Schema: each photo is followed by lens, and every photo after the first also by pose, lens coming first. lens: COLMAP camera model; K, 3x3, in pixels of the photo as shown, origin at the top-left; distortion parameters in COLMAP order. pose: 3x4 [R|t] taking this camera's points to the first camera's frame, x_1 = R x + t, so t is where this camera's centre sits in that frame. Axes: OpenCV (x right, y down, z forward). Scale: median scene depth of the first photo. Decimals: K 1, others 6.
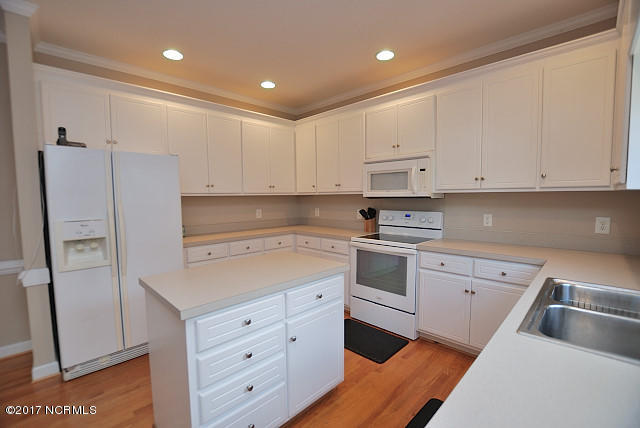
lens RADIAL K [[289.6, 0, 320.0], [0, 289.6, 214.0], [0, 0, 1]] dist [-0.024287, 0.000136]
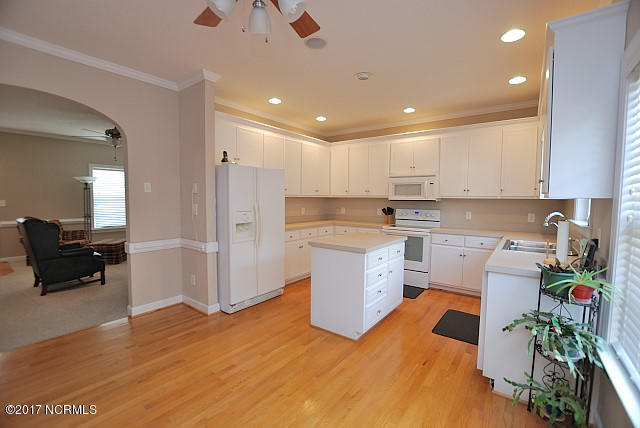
lens RADIAL K [[289.6, 0, 320.0], [0, 289.6, 214.0], [0, 0, 1]] dist [-0.024287, 0.000136]
pose [[0.989482, 0.011329, 0.144211, -0.461541], [-0.010326, 0.999917, -0.007701, 0.033544], [-0.144286, 0.006131, 0.989517, -0.473146]]
